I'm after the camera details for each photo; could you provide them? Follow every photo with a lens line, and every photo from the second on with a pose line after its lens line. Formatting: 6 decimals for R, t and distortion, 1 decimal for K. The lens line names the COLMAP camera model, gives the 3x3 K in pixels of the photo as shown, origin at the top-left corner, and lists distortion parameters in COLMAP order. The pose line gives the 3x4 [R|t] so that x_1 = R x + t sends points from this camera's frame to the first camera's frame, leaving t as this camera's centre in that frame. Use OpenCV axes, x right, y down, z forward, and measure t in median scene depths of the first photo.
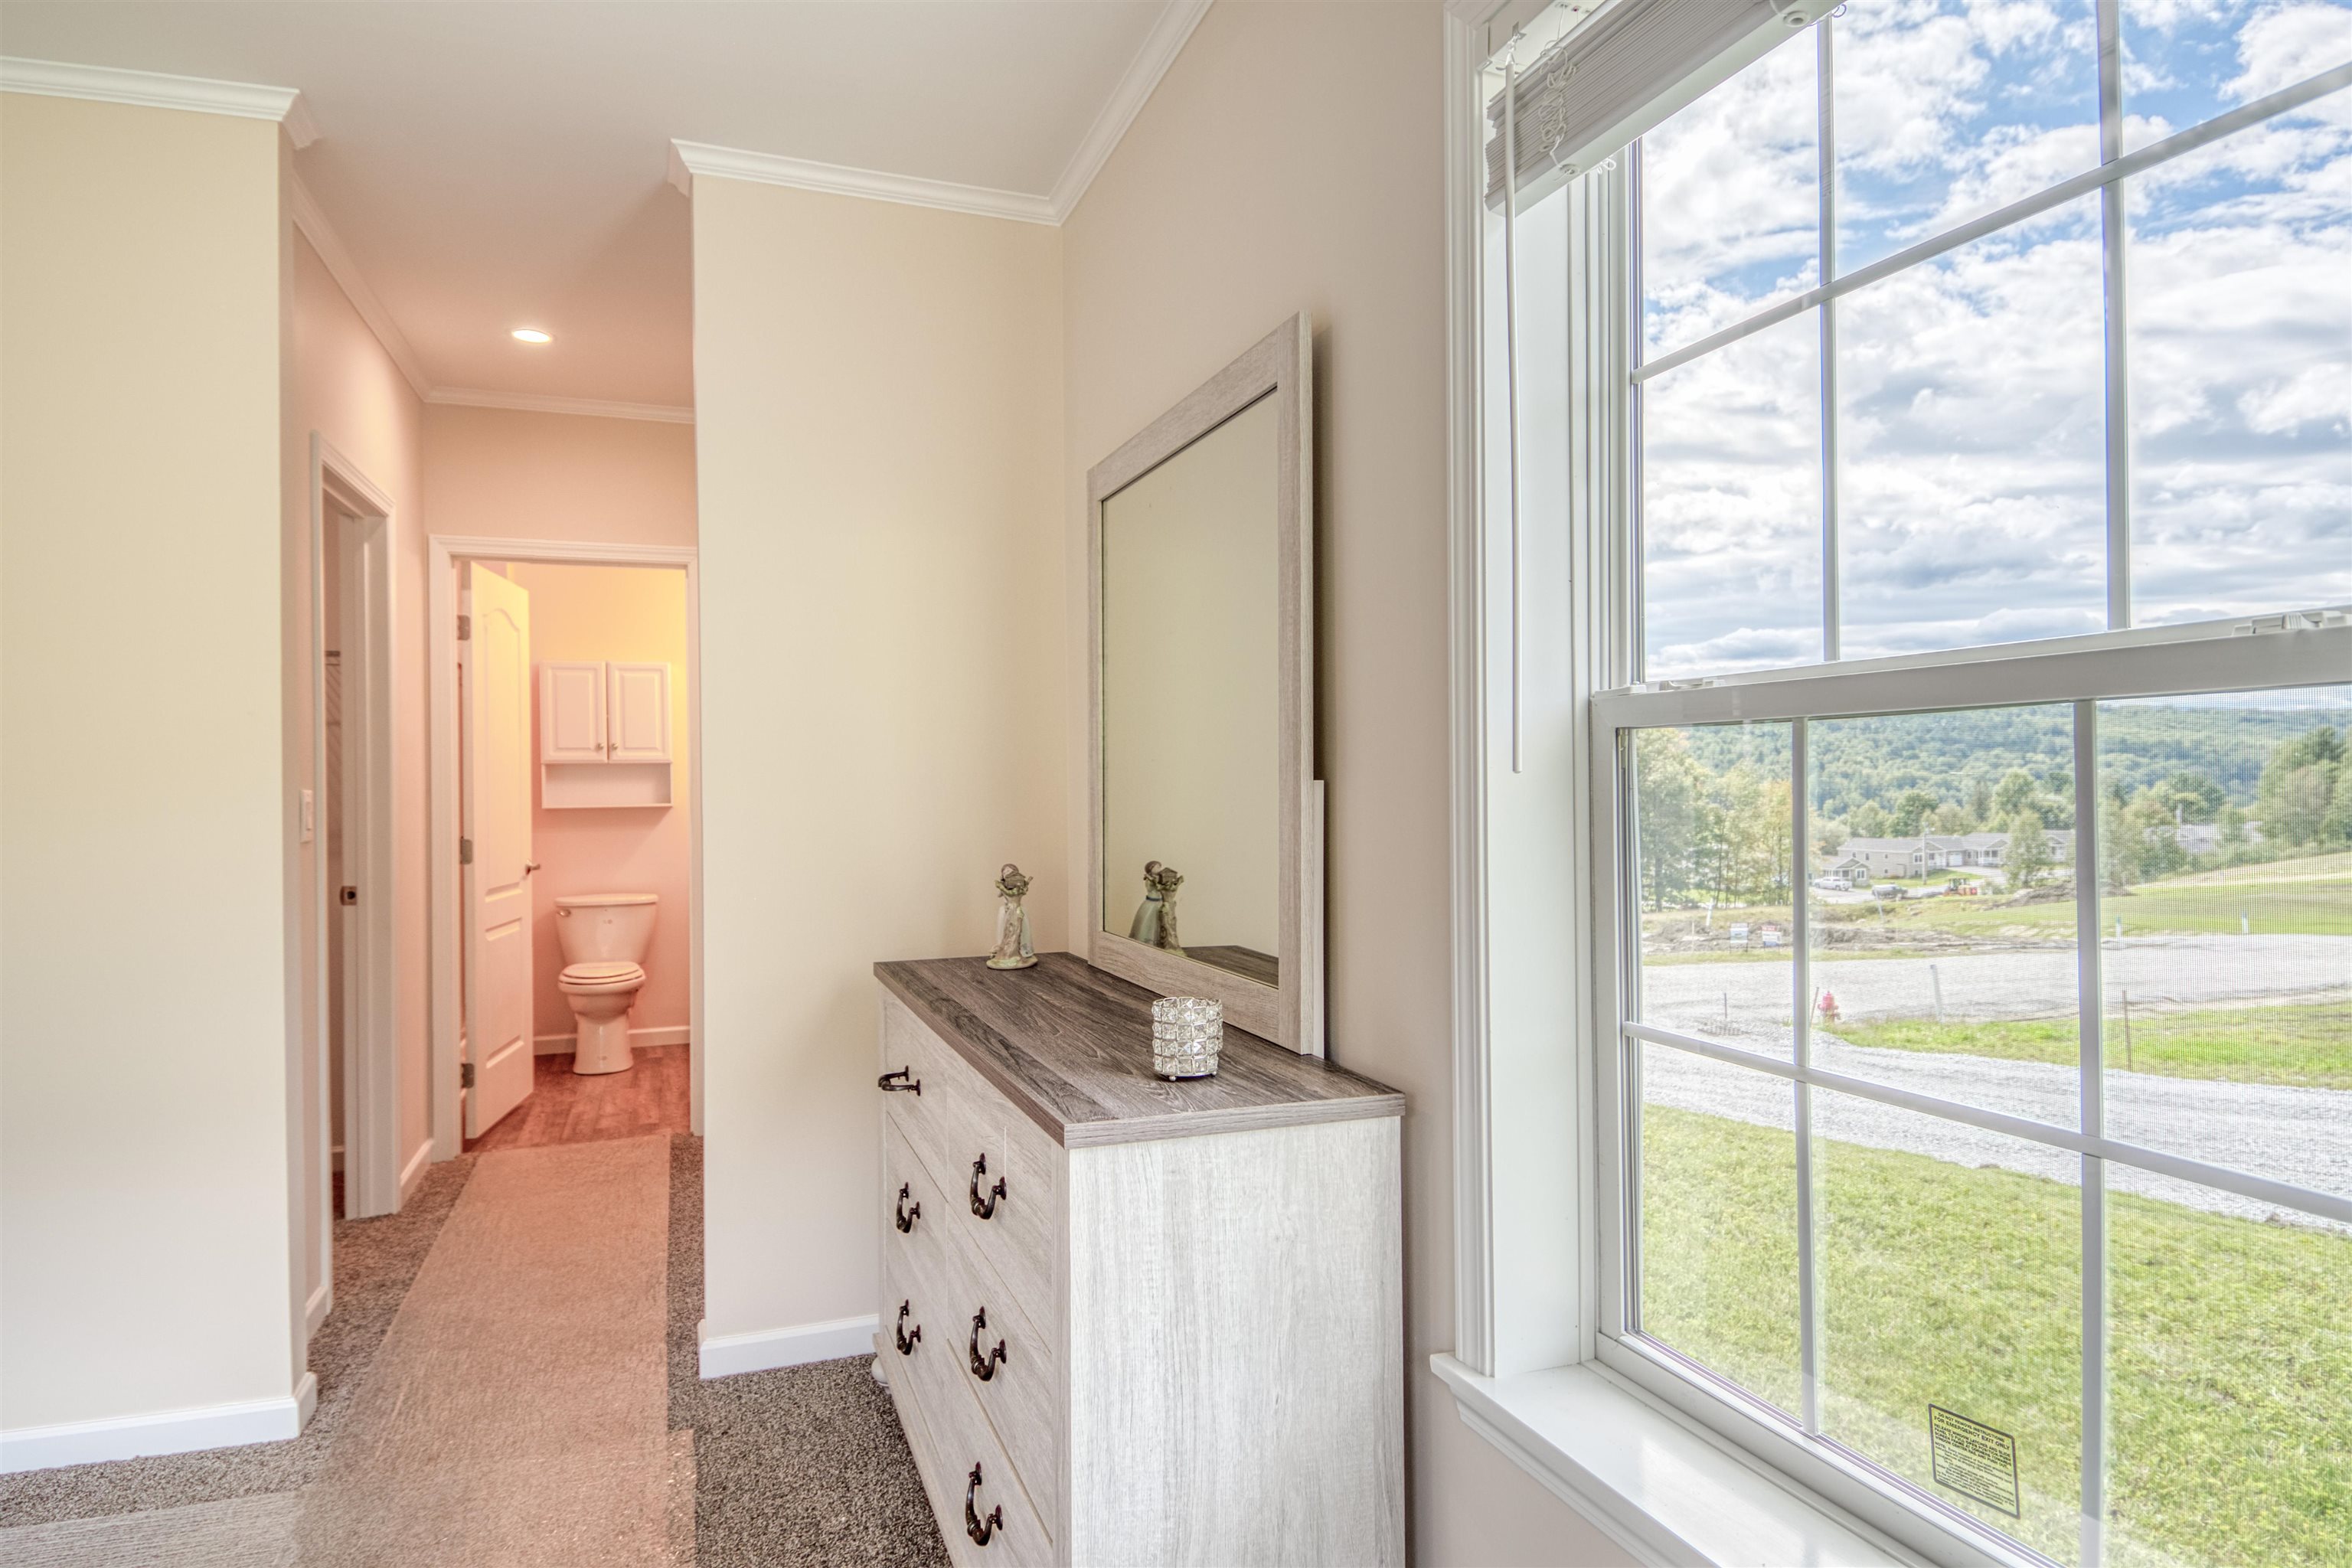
lens RADIAL K [[1380.8, 0, 1176.0], [0, 1380.8, 784.0], [0, 0, 1]] dist [0.055674, -0.051862]
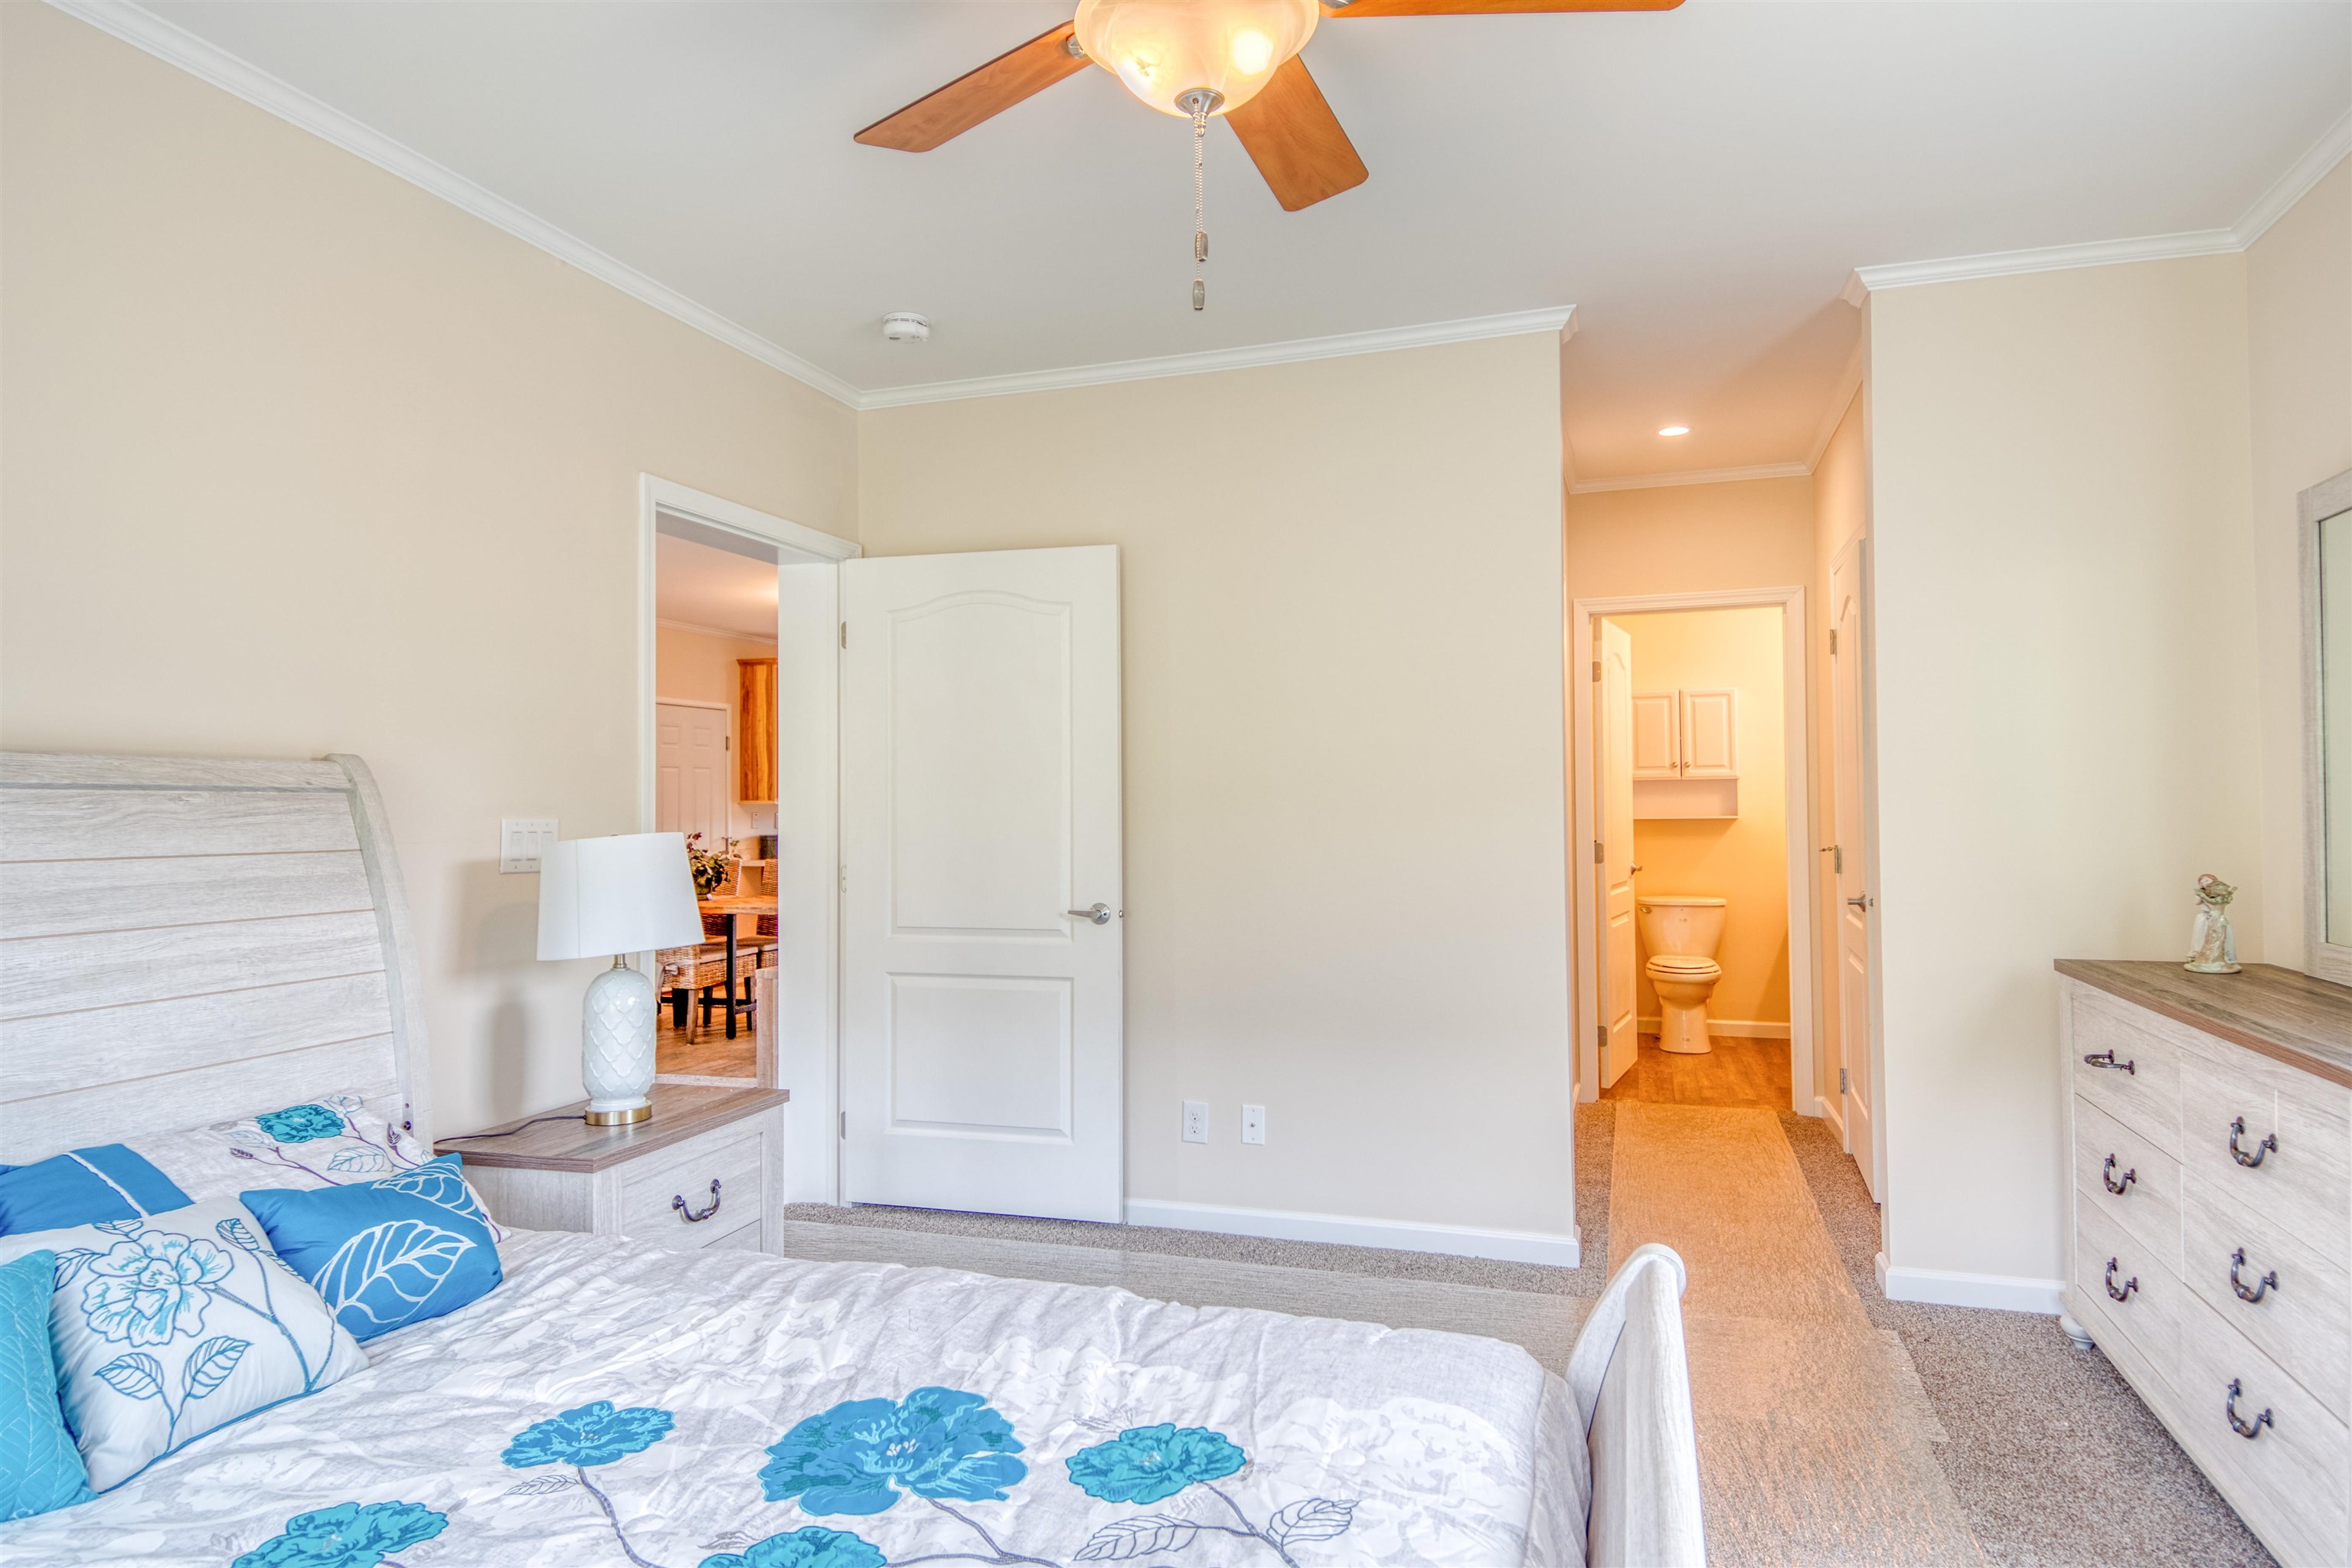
lens RADIAL K [[1380.1, 0, 1172.5], [0, 1380.1, 781.8], [0, 0, 1]] dist [0.058085, -0.057893]
pose [[0.783767, -0.008900, -0.620991, -0.048036], [0.001905, 0.999927, -0.011927, -0.000728], [0.621052, 0.008165, 0.783727, -0.206402]]
